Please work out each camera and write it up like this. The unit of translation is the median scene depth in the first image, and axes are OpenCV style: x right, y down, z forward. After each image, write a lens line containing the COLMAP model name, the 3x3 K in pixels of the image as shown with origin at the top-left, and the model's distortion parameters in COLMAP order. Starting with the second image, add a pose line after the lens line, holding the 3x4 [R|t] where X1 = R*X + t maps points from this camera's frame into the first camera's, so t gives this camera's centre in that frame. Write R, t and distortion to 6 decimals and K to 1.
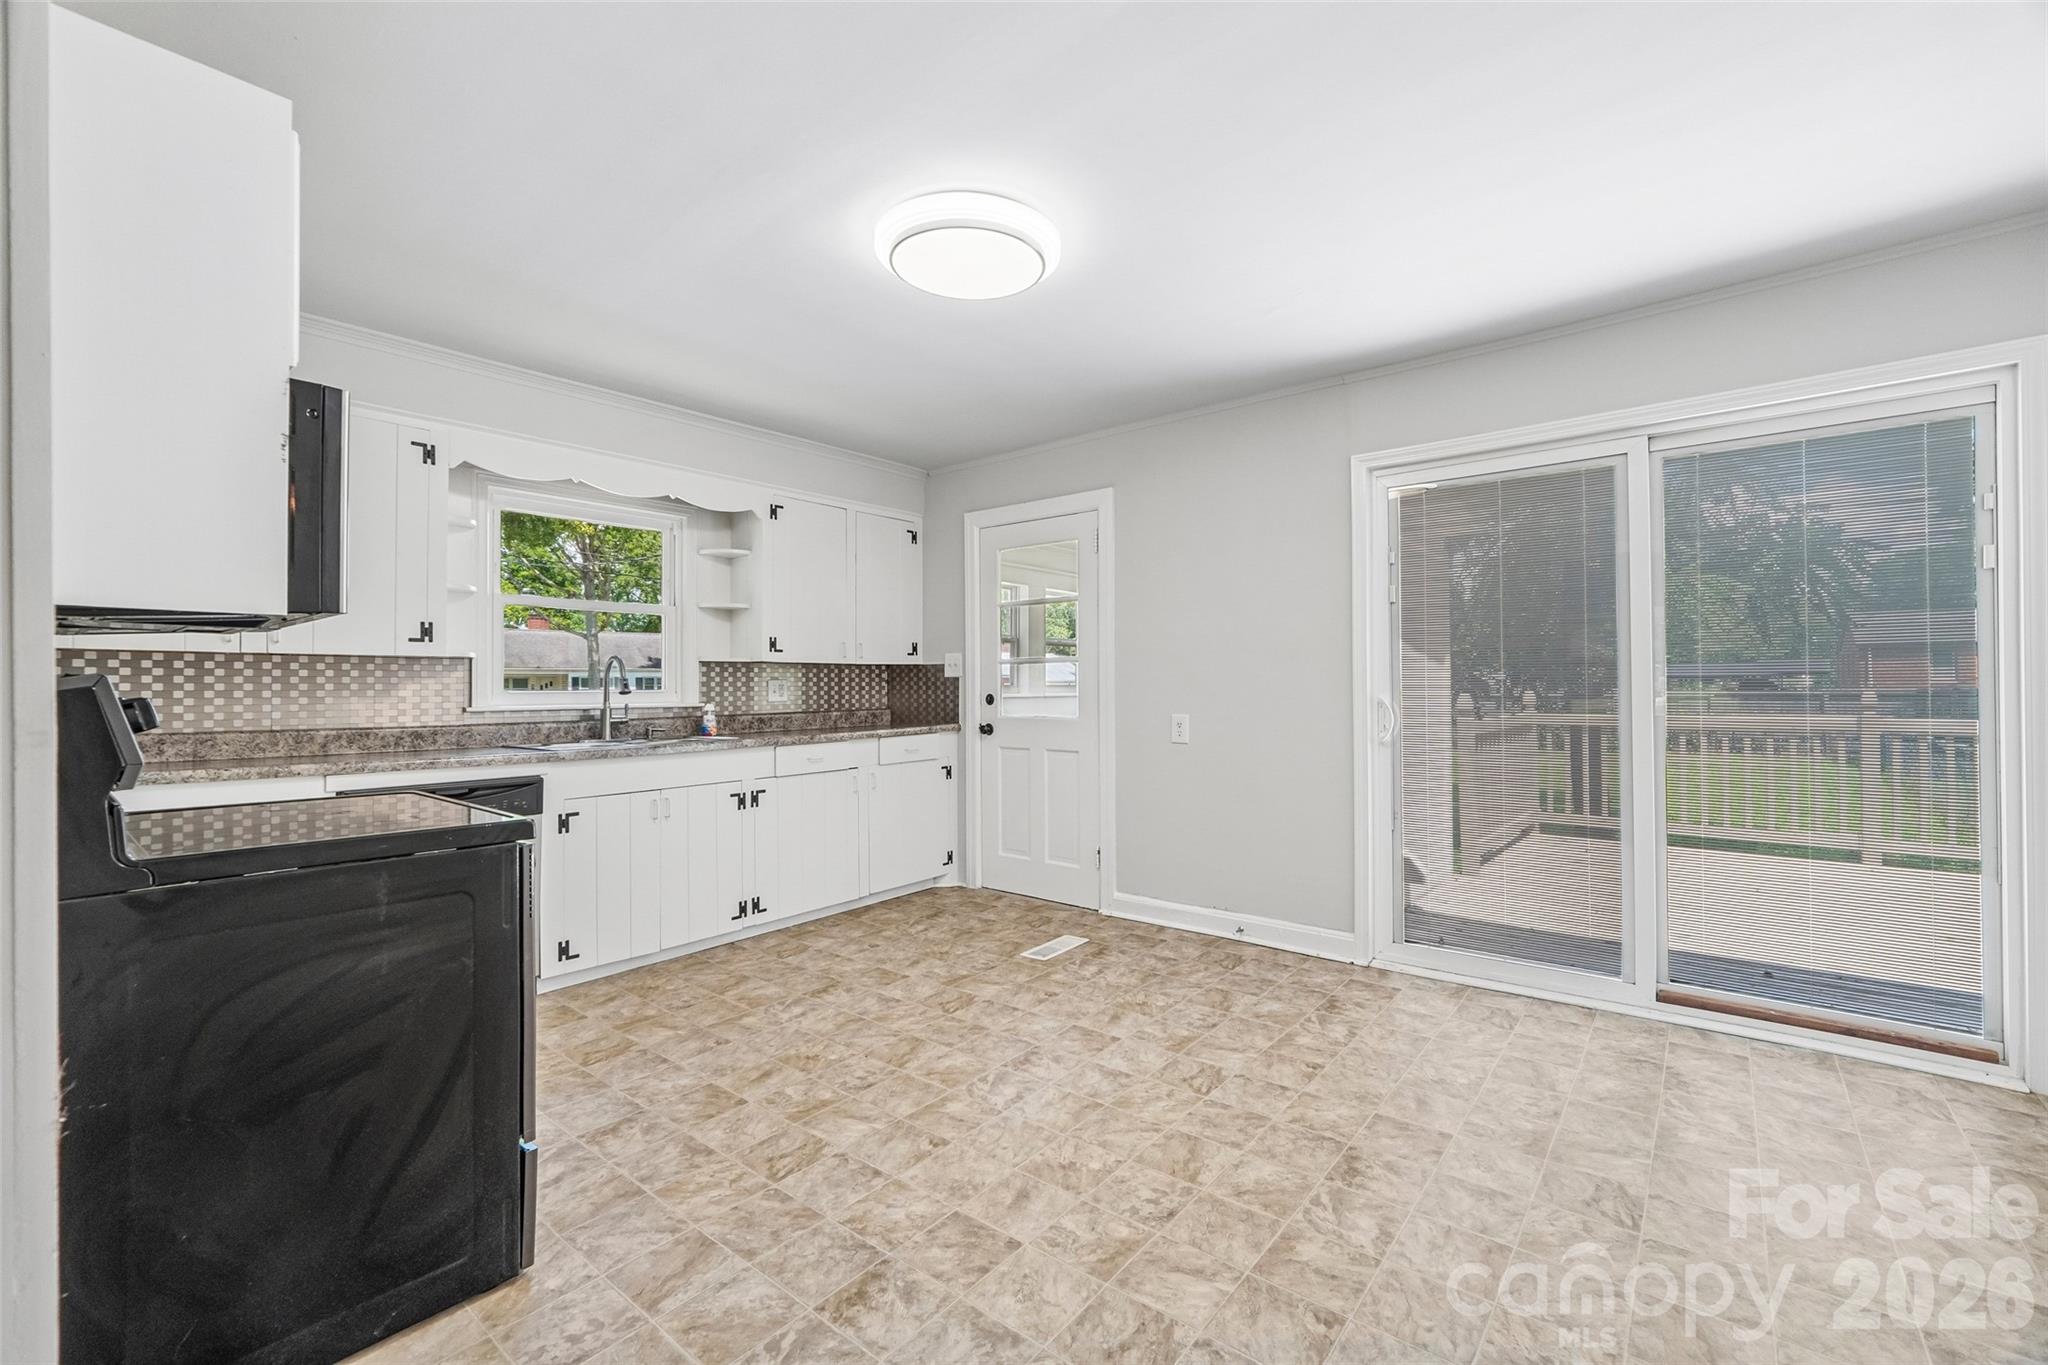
lens RADIAL K [[856.4, 0, 1008.1], [0, 856.4, 677.9], [0, 0, 1]] dist [-0.003078, -0.000281]
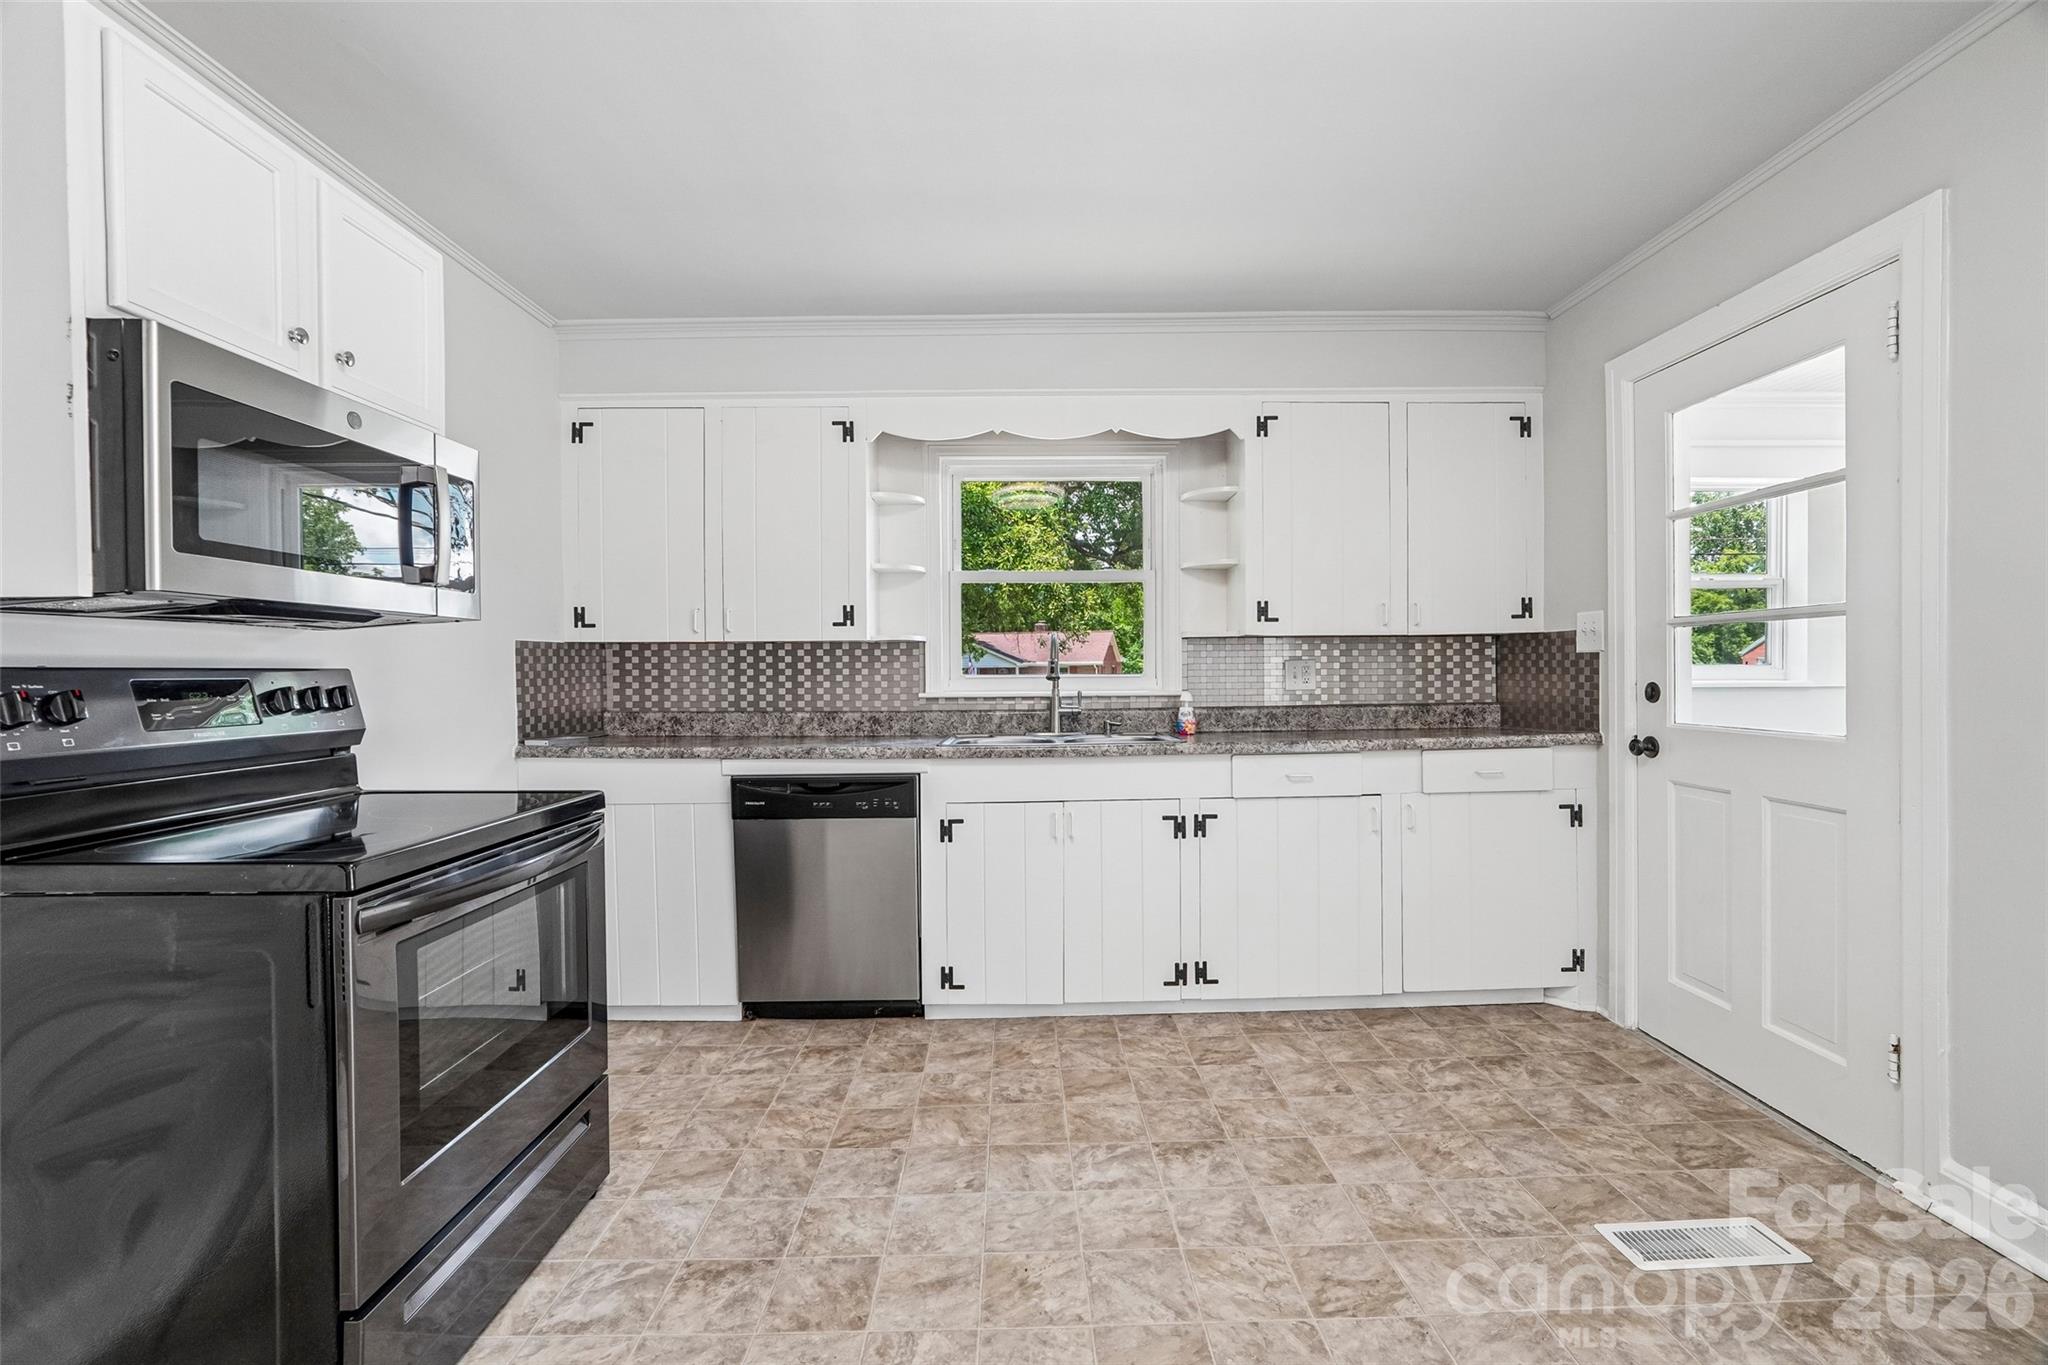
lens RADIAL K [[840.8, 0, 1024.0], [0, 840.8, 682.5], [0, 0, 1]] dist [-0.045079, 0.014824]
pose [[0.648674, 0.010220, -0.760998, 0.129202], [0.012471, 0.999633, 0.024055, 0.001335], [0.760964, -0.025094, 0.648308, 0.393314]]
